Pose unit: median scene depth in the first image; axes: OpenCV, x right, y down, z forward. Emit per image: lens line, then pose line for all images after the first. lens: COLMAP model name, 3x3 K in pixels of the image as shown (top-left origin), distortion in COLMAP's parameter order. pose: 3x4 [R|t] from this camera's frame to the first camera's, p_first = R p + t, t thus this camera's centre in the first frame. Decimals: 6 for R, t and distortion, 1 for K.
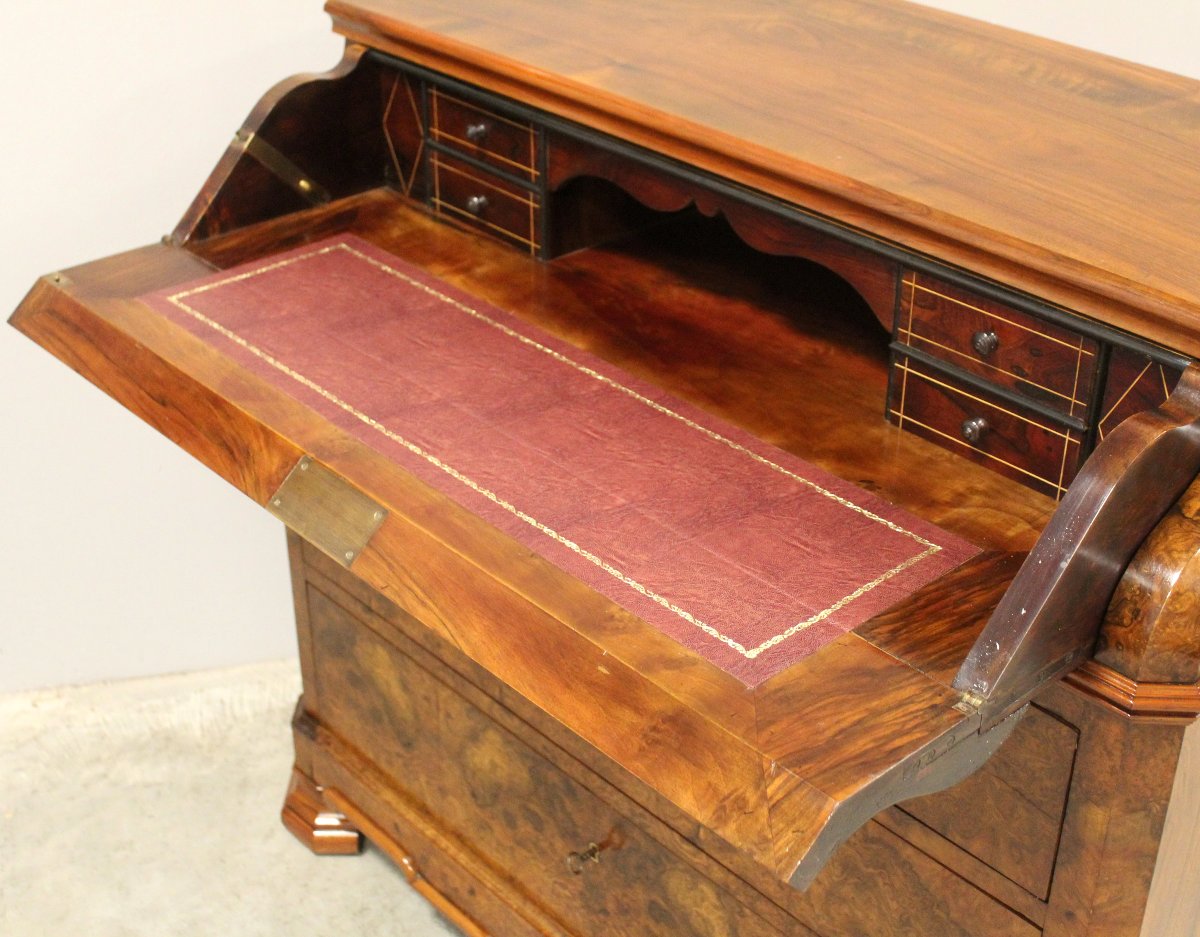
lens RADIAL K [[1704.5, 0, 649.1], [0, 1704.5, 491.5], [0, 0, 1]] dist [-0.046540, -0.044314]
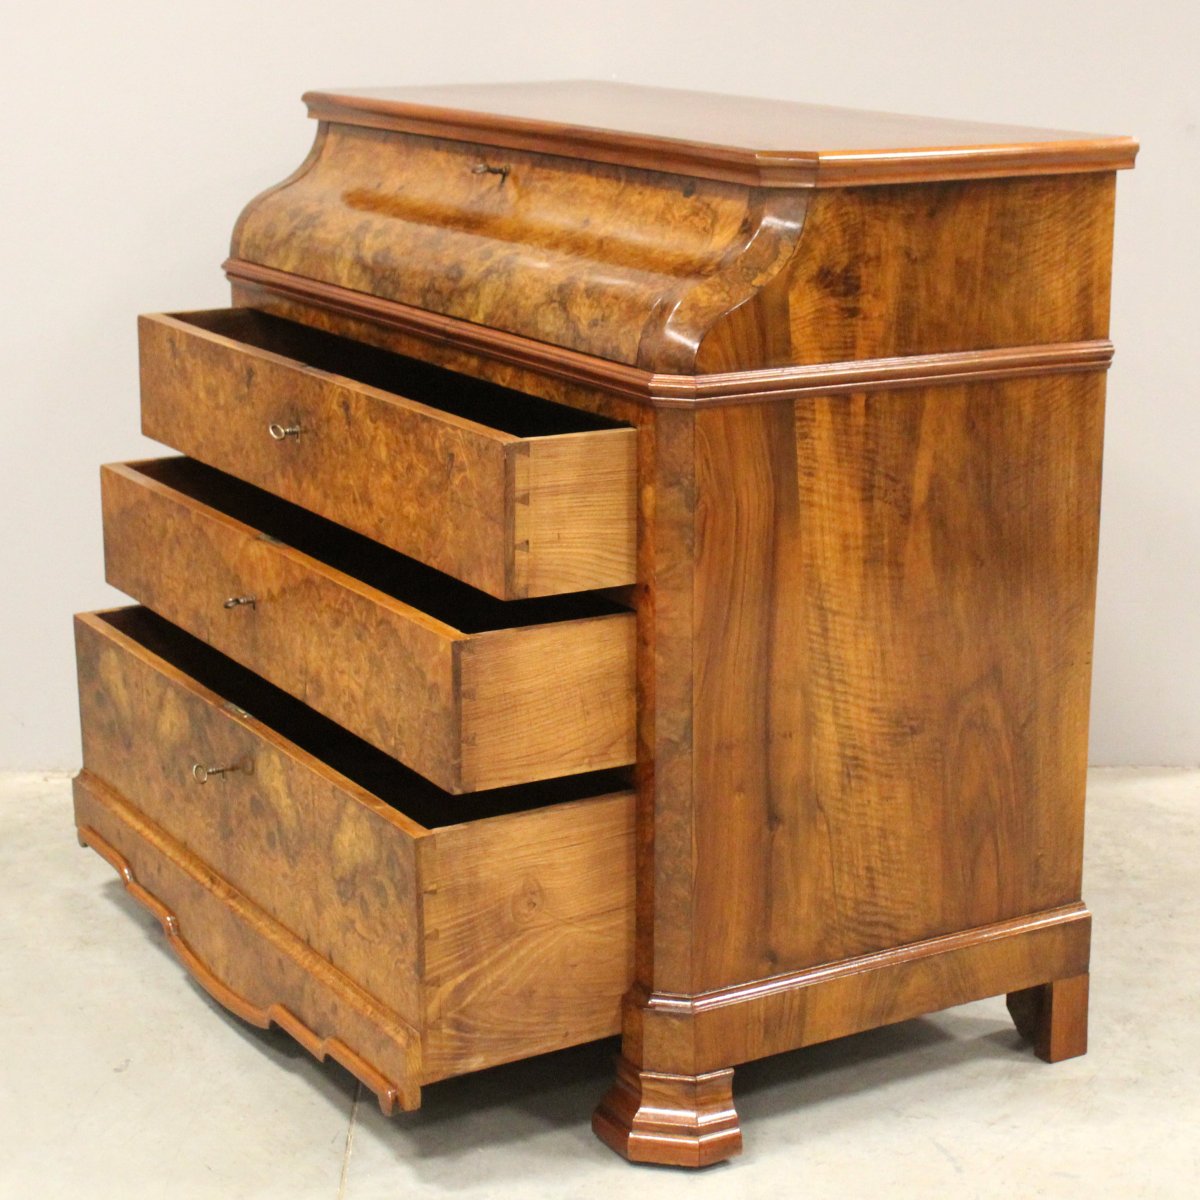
lens RADIAL K [[2588.2, 0, 700.7], [0, 2588.2, 599.0], [0, 0, 1]] dist [-0.035675, -0.120814]
pose [[0.982077, 0.037962, -0.184620, 0.519909], [-0.088636, 0.957460, -0.274616, 0.635941], [0.166341, 0.286058, 0.943664, -0.741212]]
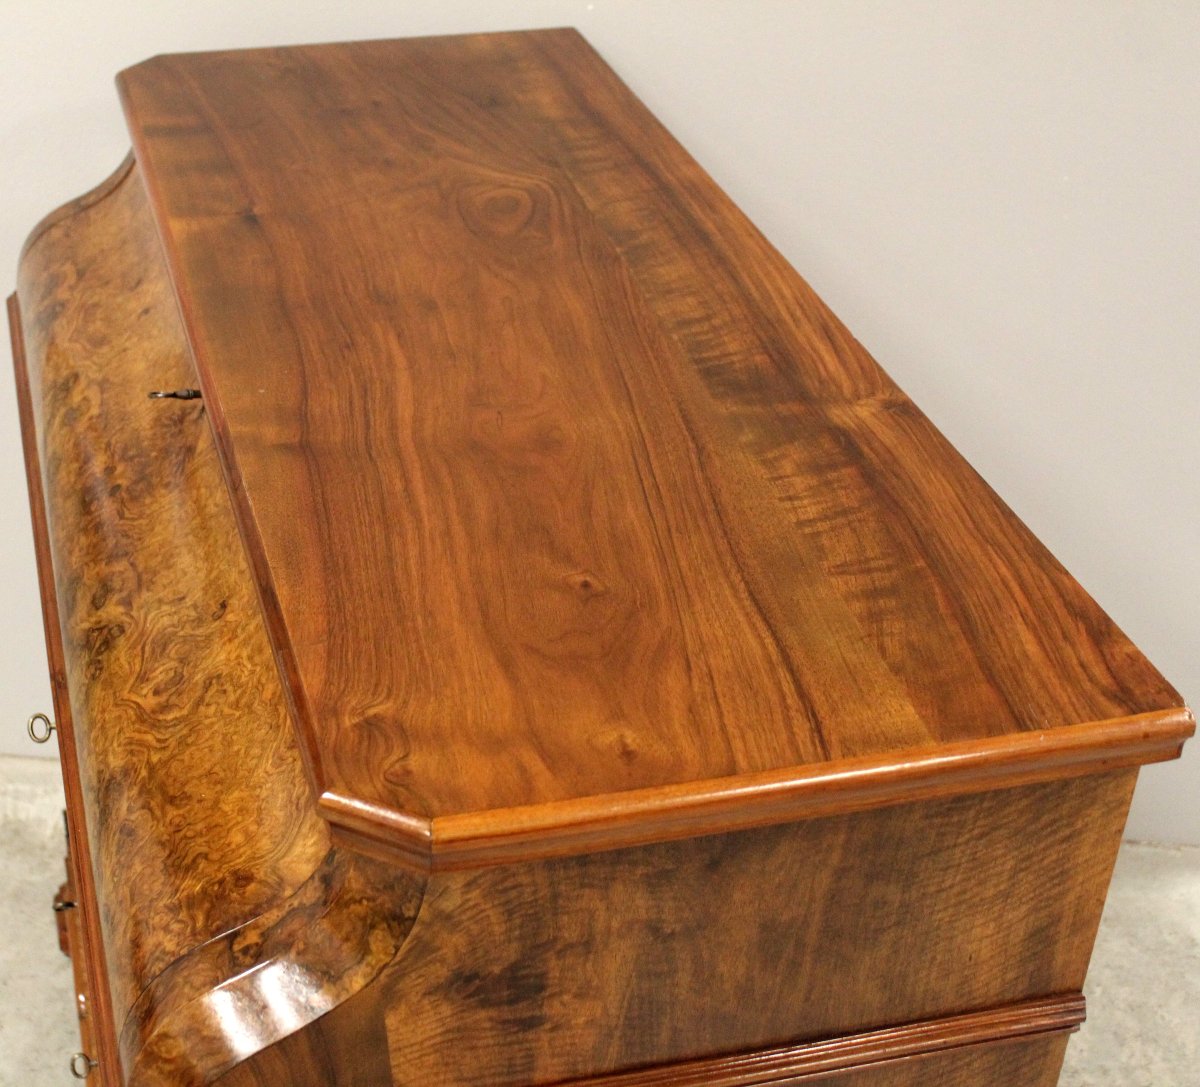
lens RADIAL K [[1987.4, 0, 480.5], [0, 1987.4, 544.5], [0, 0, 1]] dist [-0.059768, -0.041448]
pose [[0.872796, 0.260503, -0.412752, 0.525098], [-0.253555, 0.964591, 0.072628, -0.185257], [0.417057, 0.041265, 0.907943, 0.134907]]
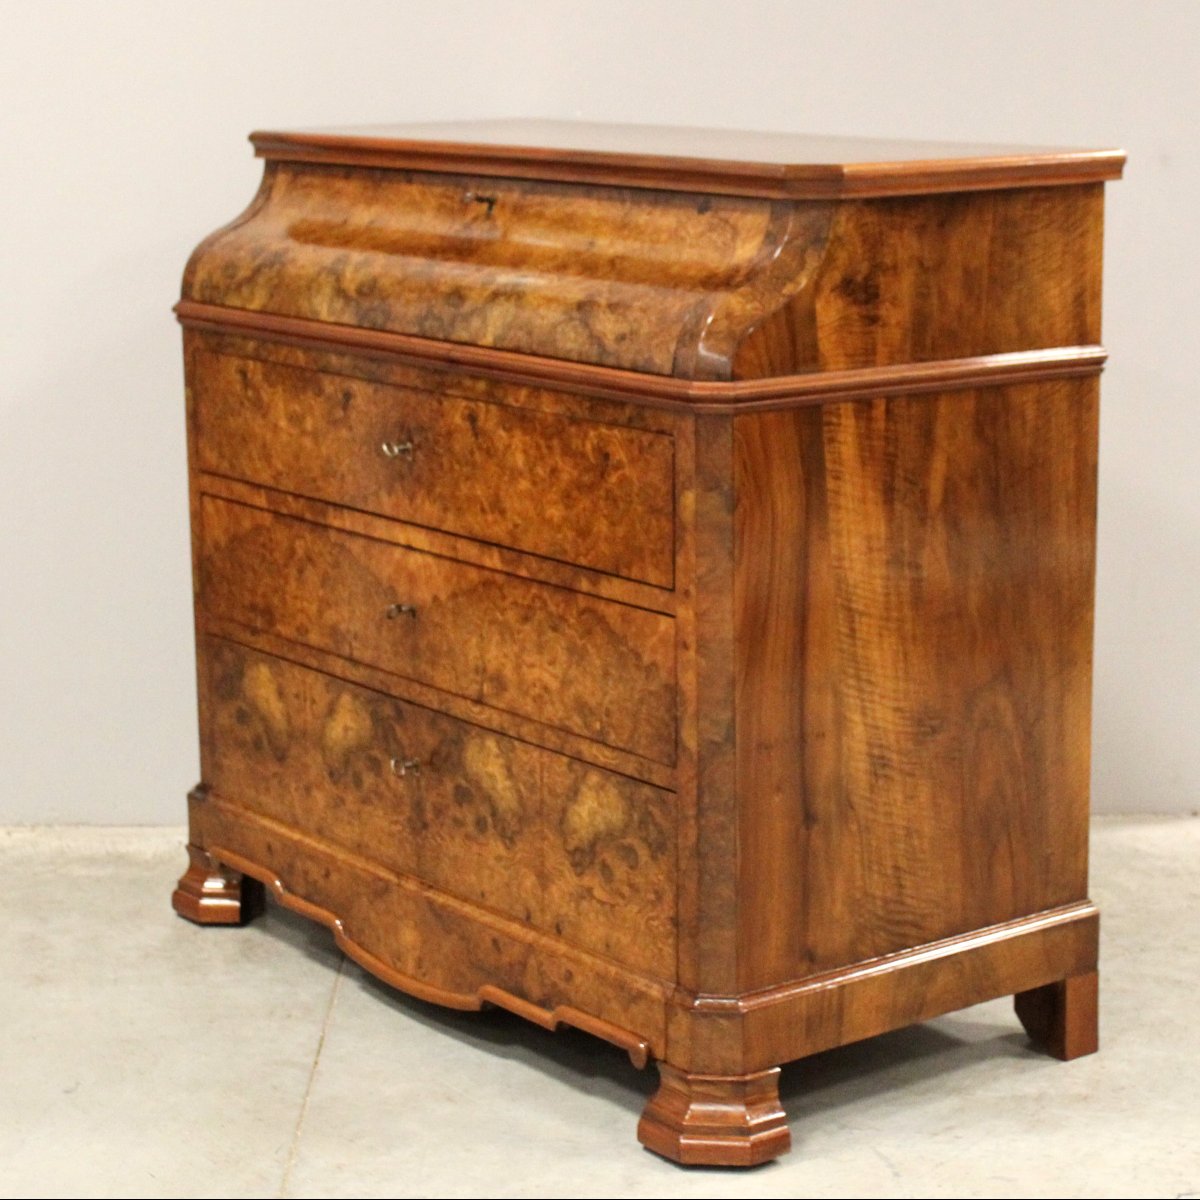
lens RADIAL K [[2867.7, 0, 713.0], [0, 2867.7, 595.6], [0, 0, 1]] dist [-0.043632, -0.236692]
pose [[0.996376, -0.005123, -0.084900, 0.361449], [-0.022779, 0.945649, -0.324389, 0.783089], [0.081948, 0.325148, 0.942106, -0.945091]]
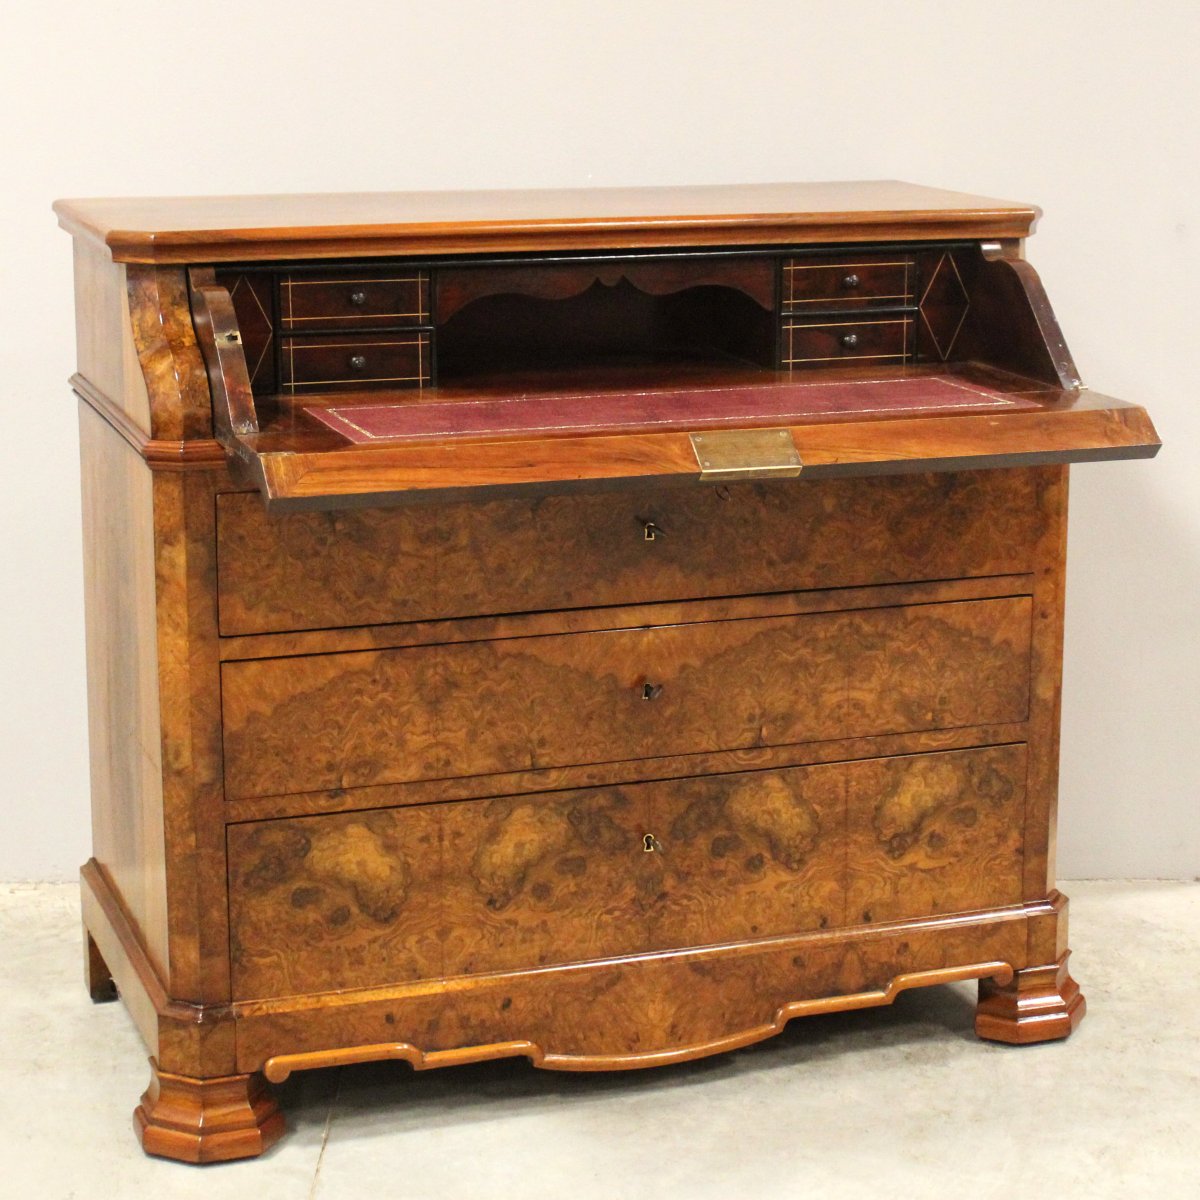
lens RADIAL K [[2696.1, 0, 600.0], [0, 2696.1, 600.0], [0, 0, 1]] dist [-0.033889, -0.060151]
pose [[0.397173, -0.226100, 0.889456, -1.768490], [0.469754, 0.882676, 0.014615, 0.021550], [-0.788406, 0.412021, 0.456787, 0.109626]]
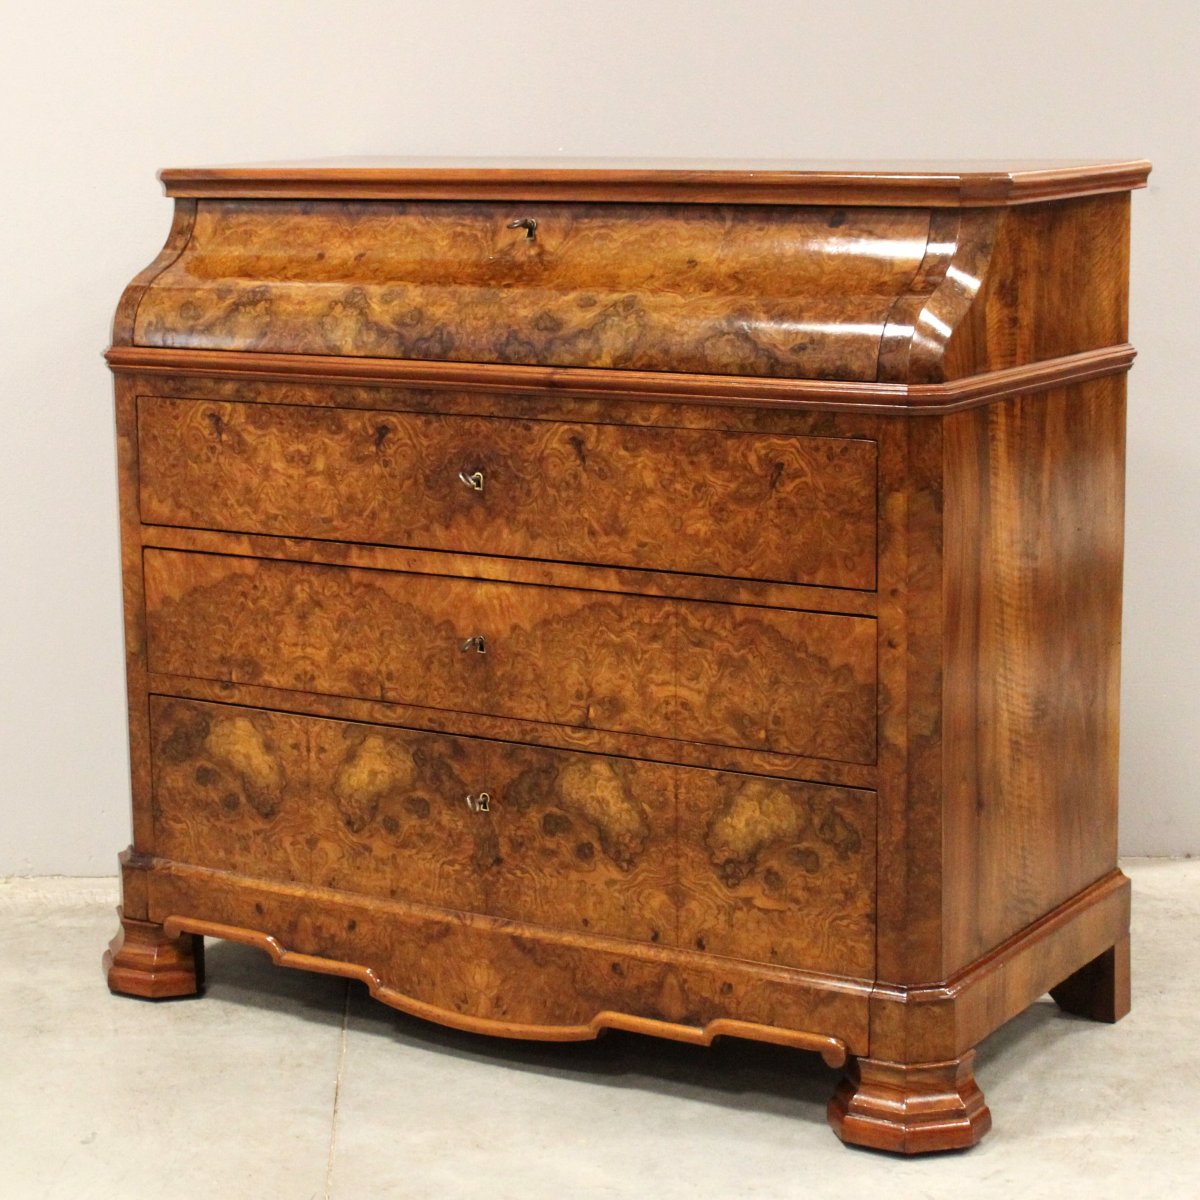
lens RADIAL K [[2796.2, 0, 554.8], [0, 2796.2, 579.5], [0, 0, 1]] dist [-0.036388, 0.233237]
pose [[0.967460, -0.074646, 0.241764, -0.461174], [0.154865, 0.930309, -0.332479, 0.753639], [-0.200097, 0.359101, 0.911596, -0.847592]]
